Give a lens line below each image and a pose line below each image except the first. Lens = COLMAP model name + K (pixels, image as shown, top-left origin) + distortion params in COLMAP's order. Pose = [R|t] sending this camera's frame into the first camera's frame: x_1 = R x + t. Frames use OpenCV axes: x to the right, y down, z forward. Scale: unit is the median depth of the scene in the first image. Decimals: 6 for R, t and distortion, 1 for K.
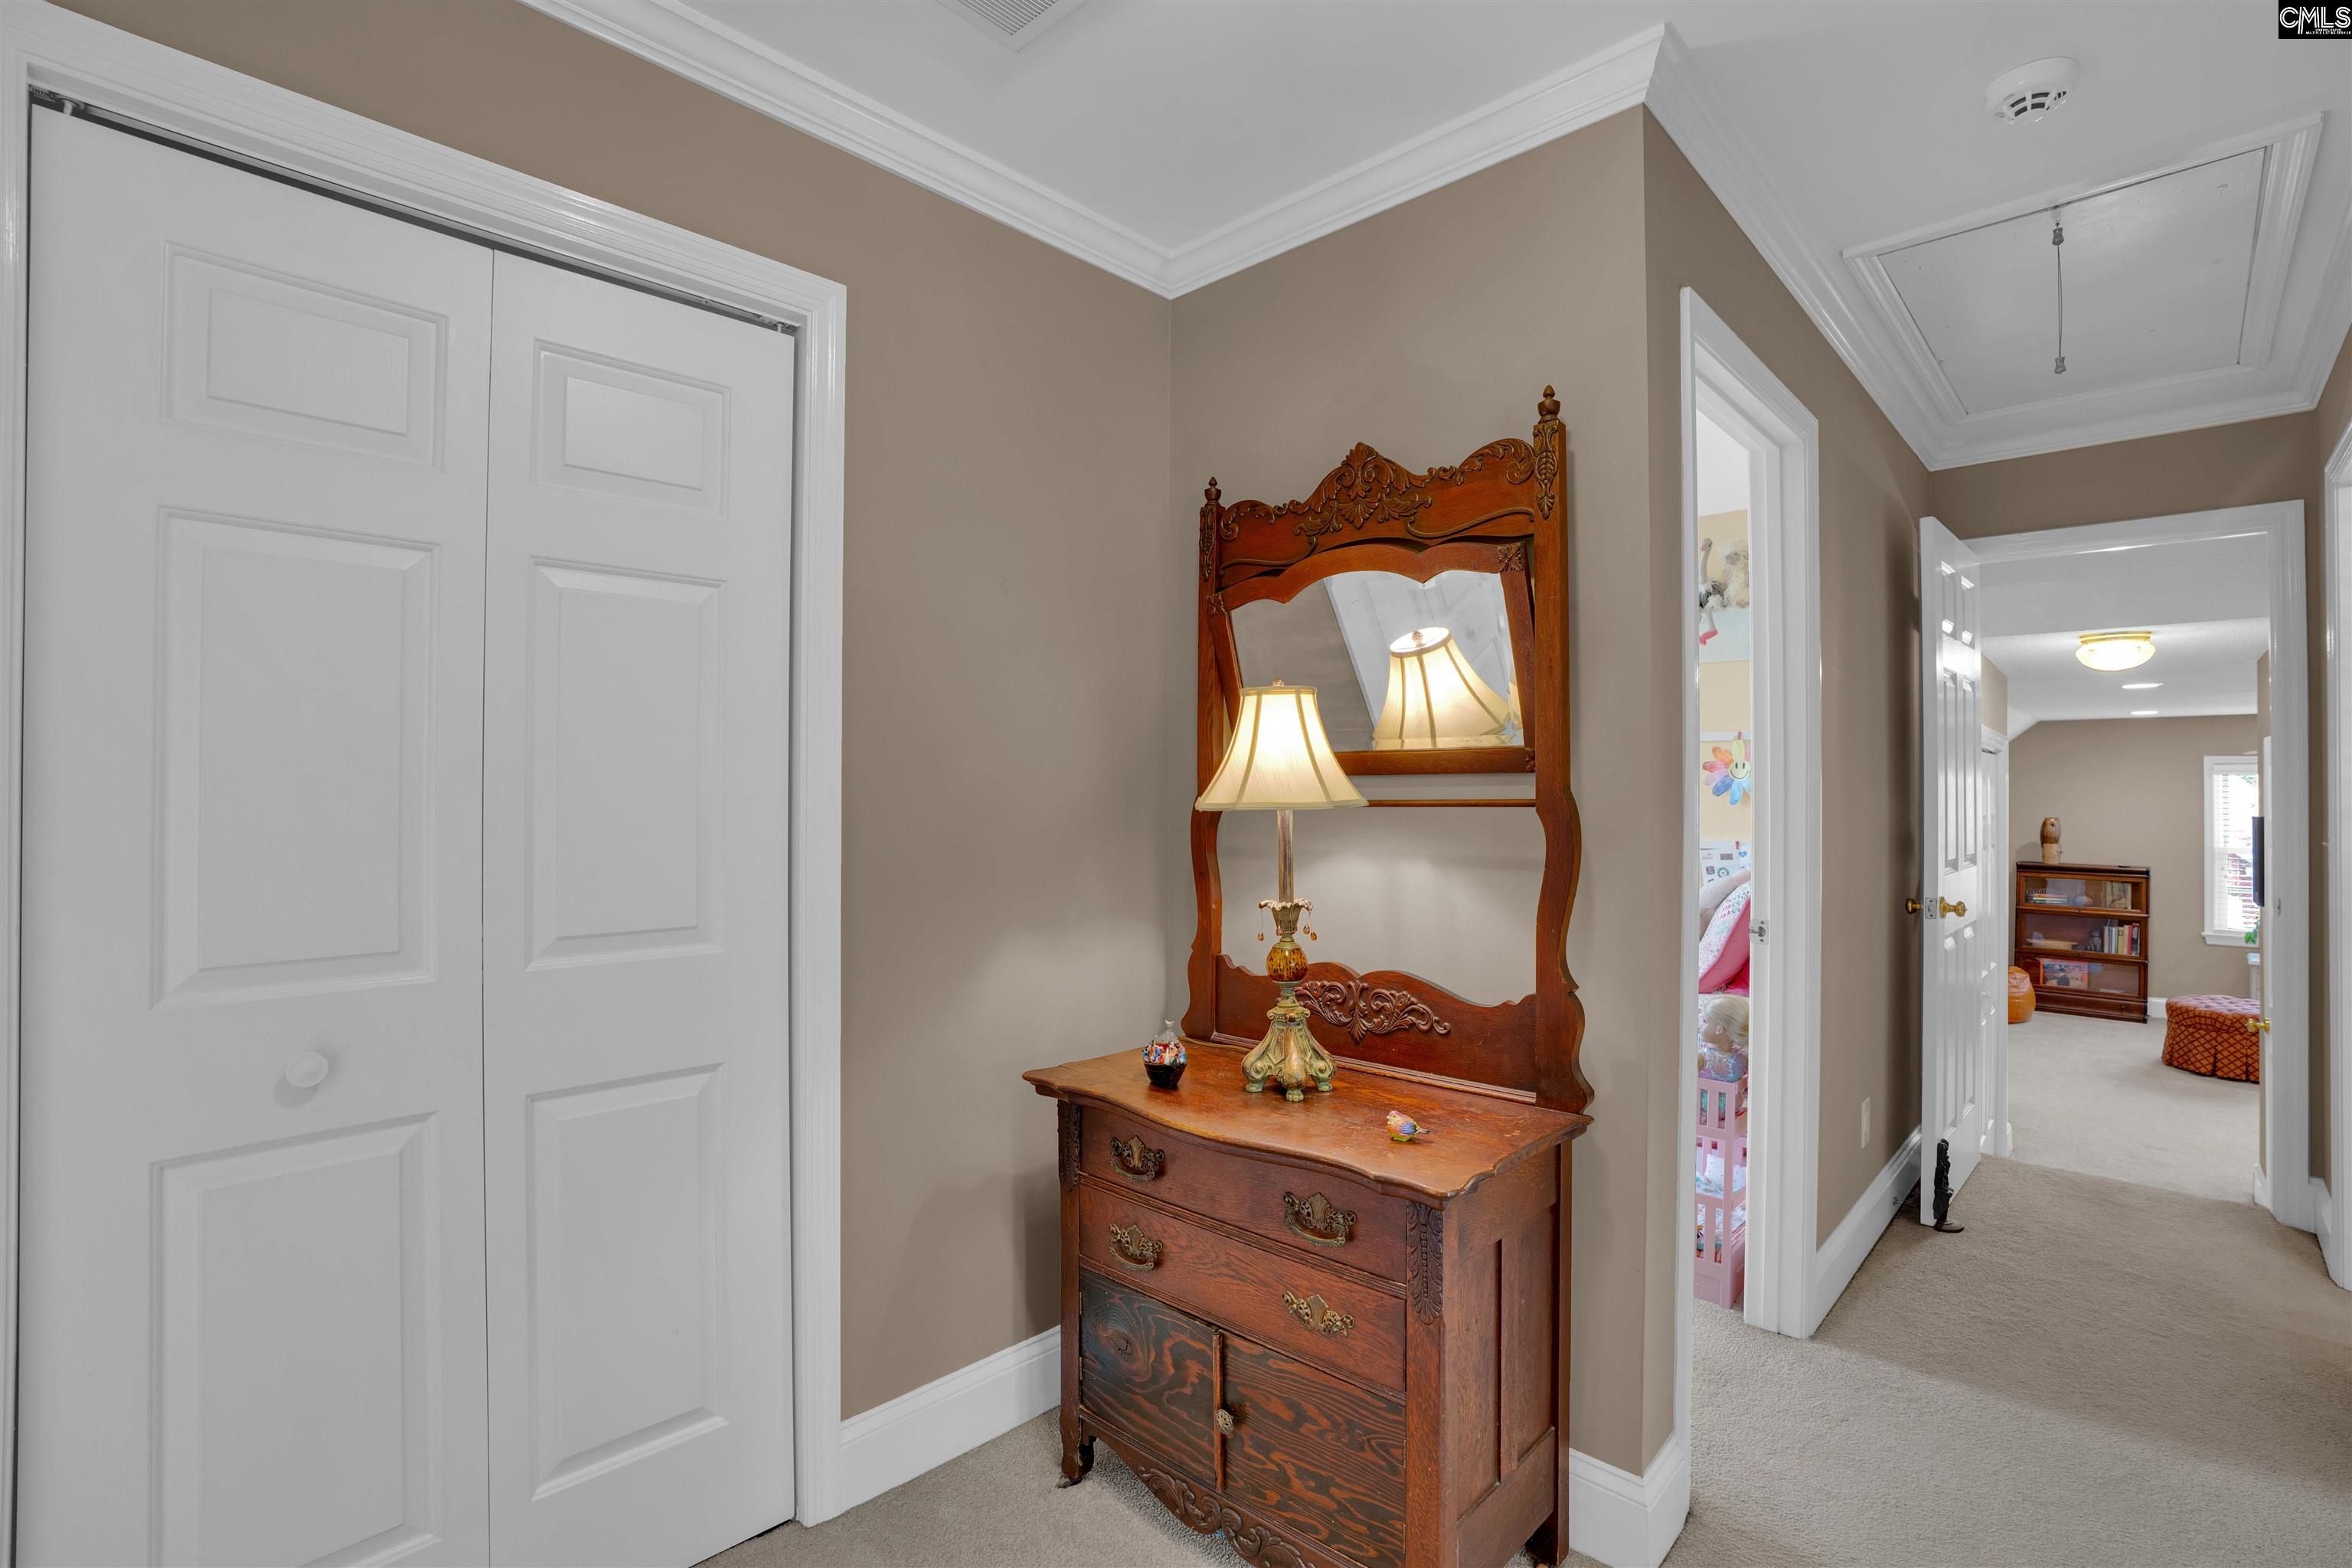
lens RADIAL K [[1093.8, 0, 1171.0], [0, 1093.8, 780.6], [0, 0, 1]] dist [-0.041182, 0.019143]
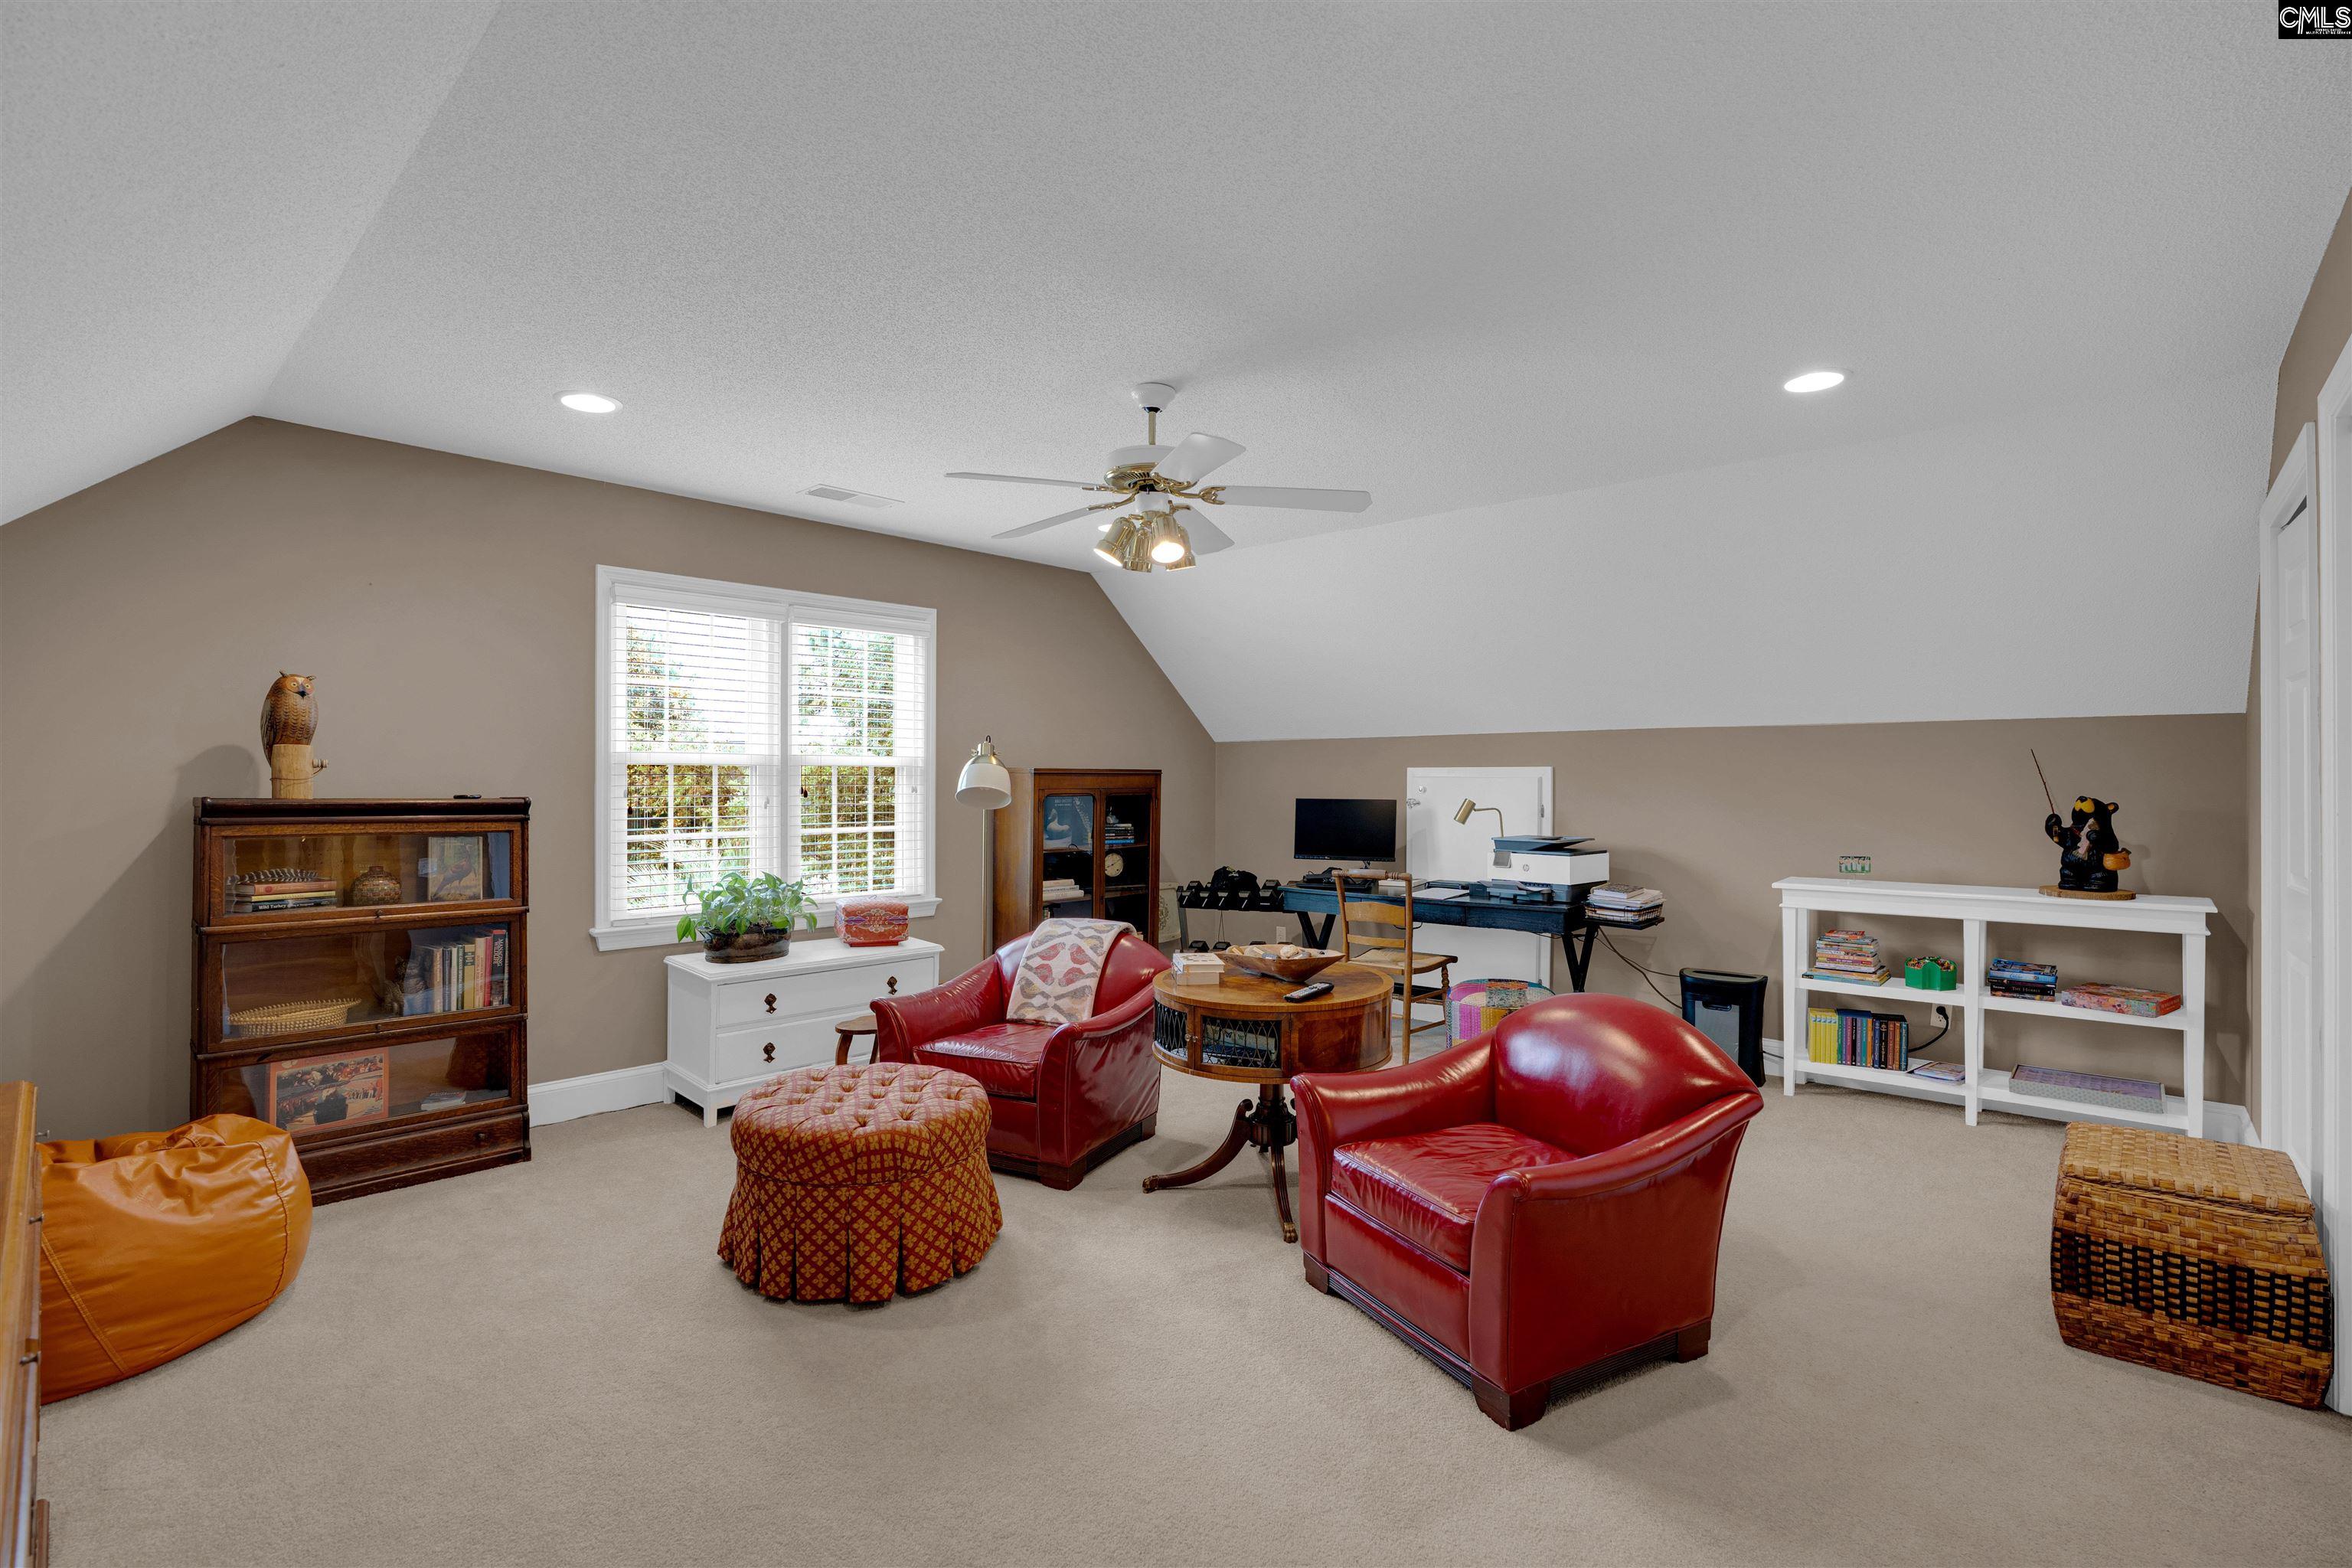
lens RADIAL K [[1093.8, 0, 1171.0], [0, 1093.8, 780.6], [0, 0, 1]] dist [-0.041182, 0.019143]
pose [[-0.000995, -0.001339, 0.999999, 0.470011], [-0.005299, 0.999985, 0.001333, 0.071926], [-0.999985, -0.005298, -0.001002, 0.727045]]
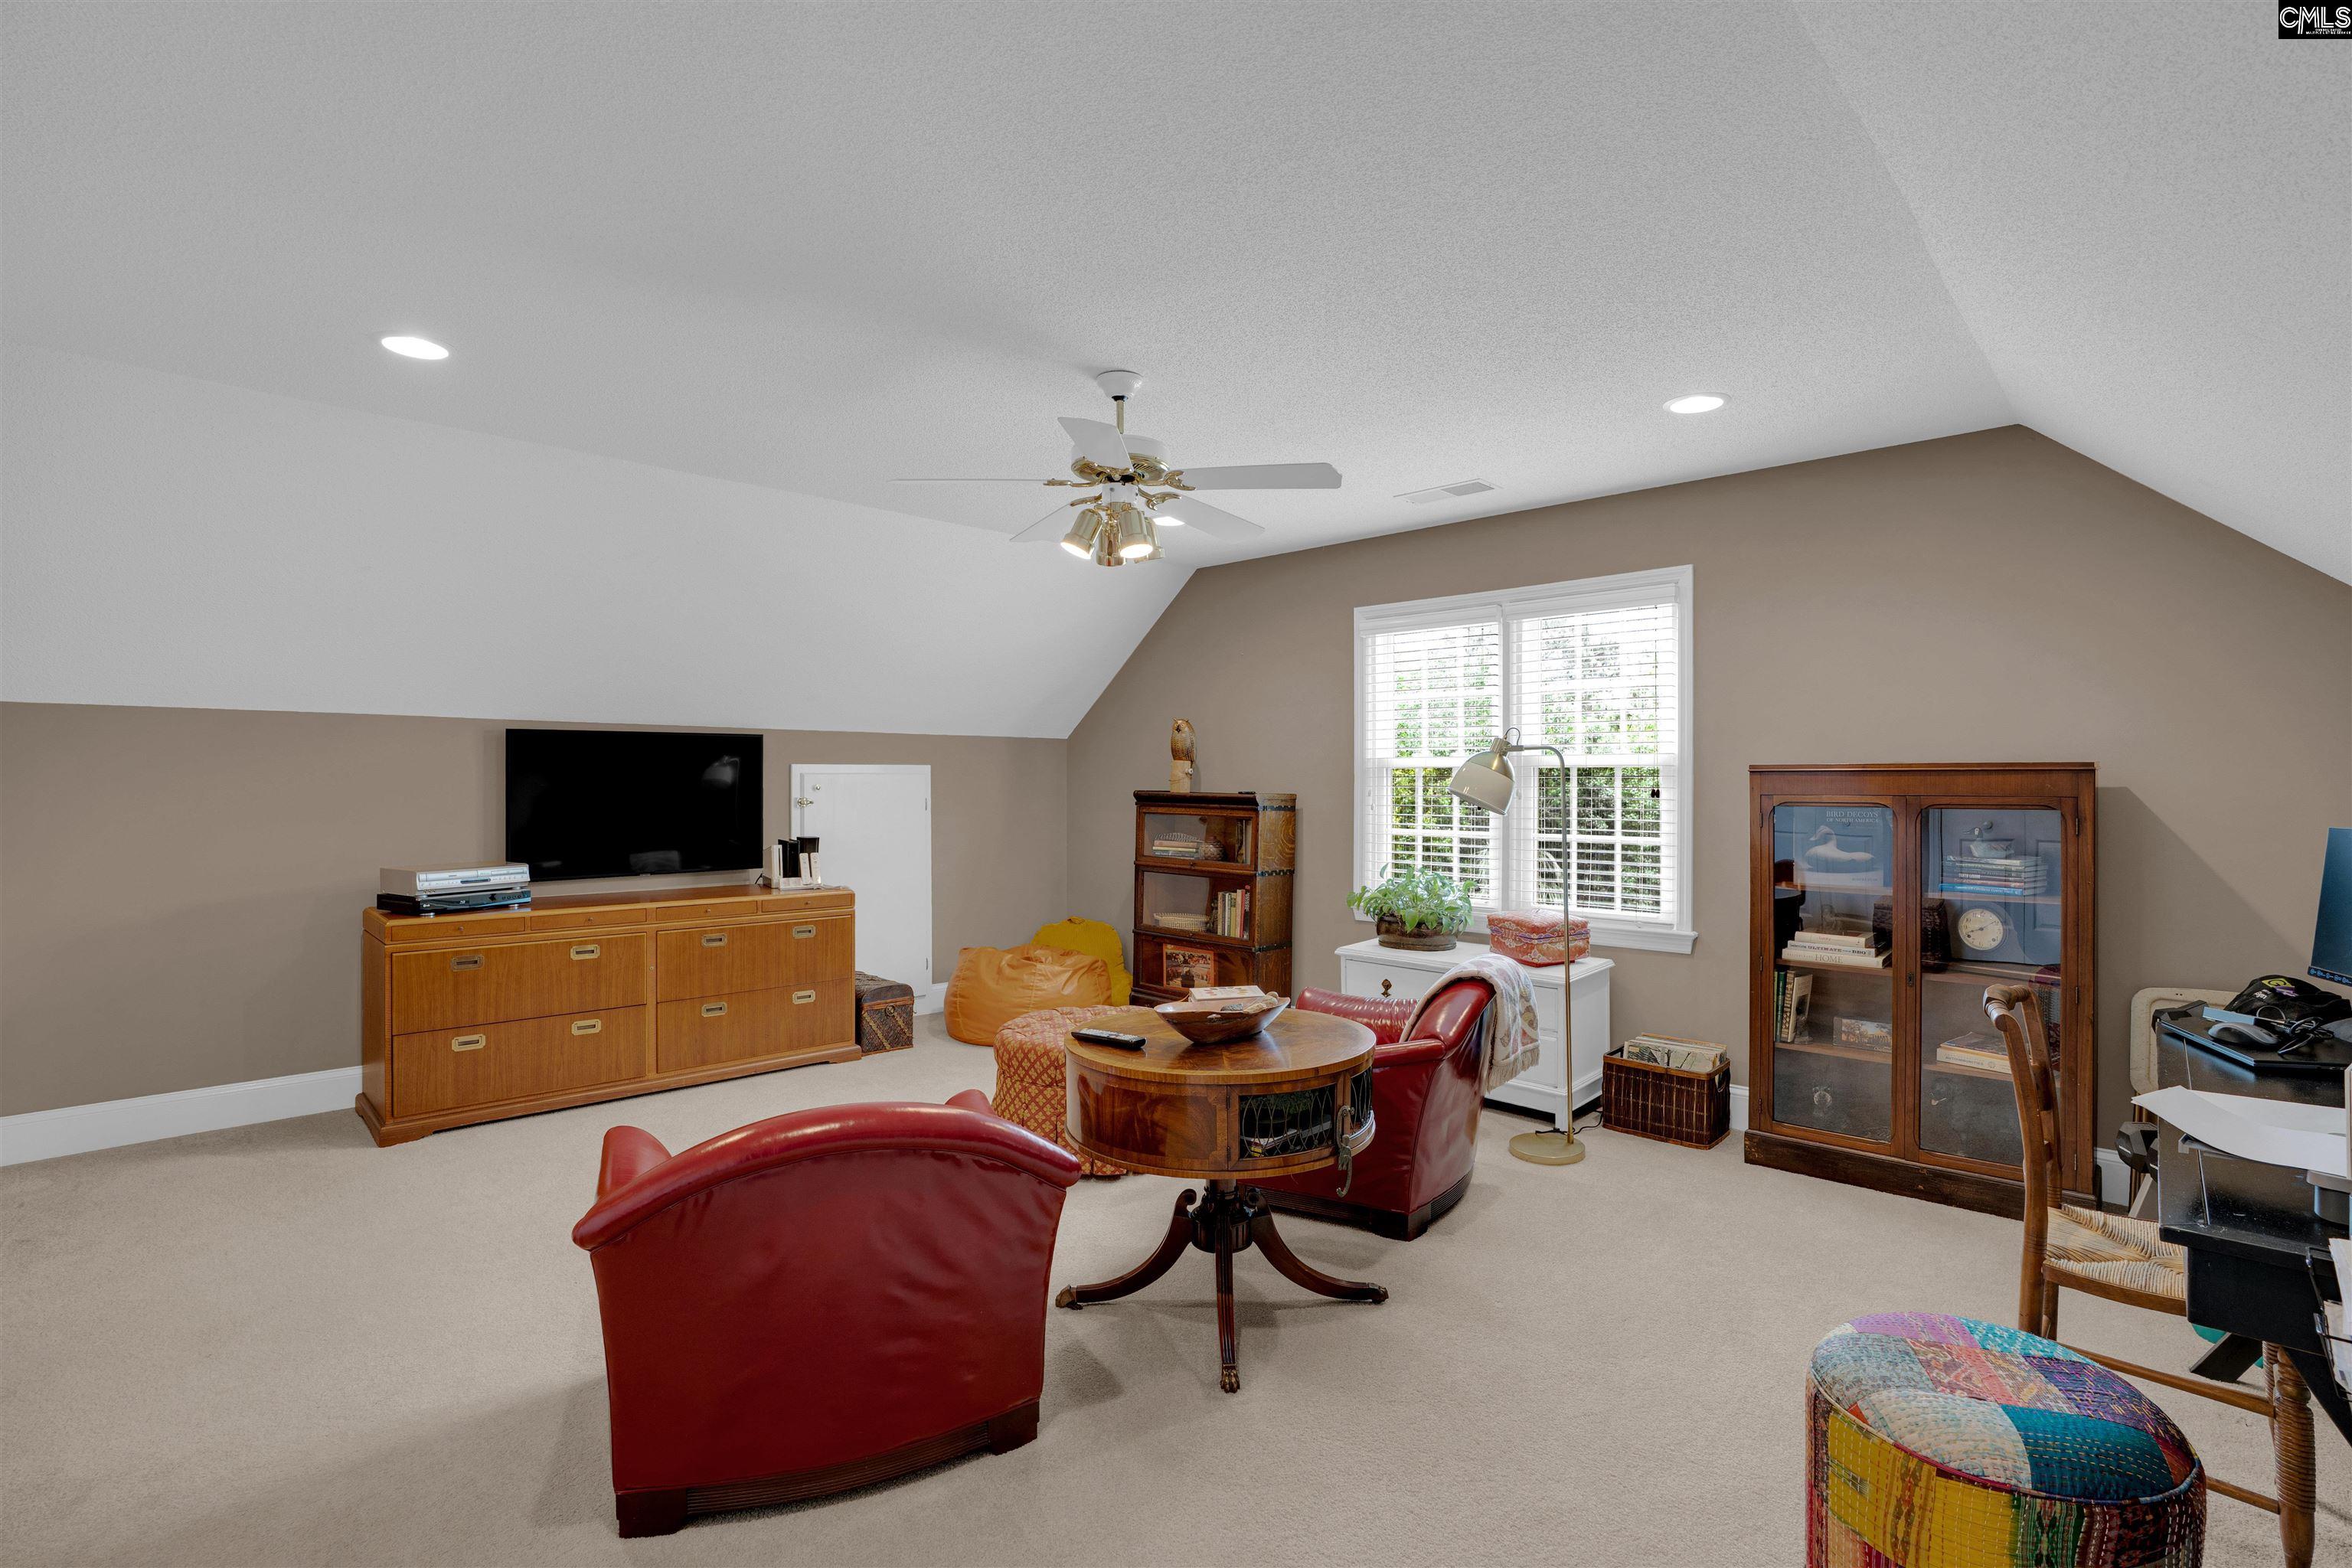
lens RADIAL K [[1093.8, 0, 1171.0], [0, 1093.8, 780.6], [0, 0, 1]] dist [-0.041182, 0.019143]
pose [[0.999502, 0.001226, -0.031540, 0.865452], [-0.001160, 0.999997, 0.002103, 0.071775], [0.031542, -0.002065, 0.999500, 0.377159]]
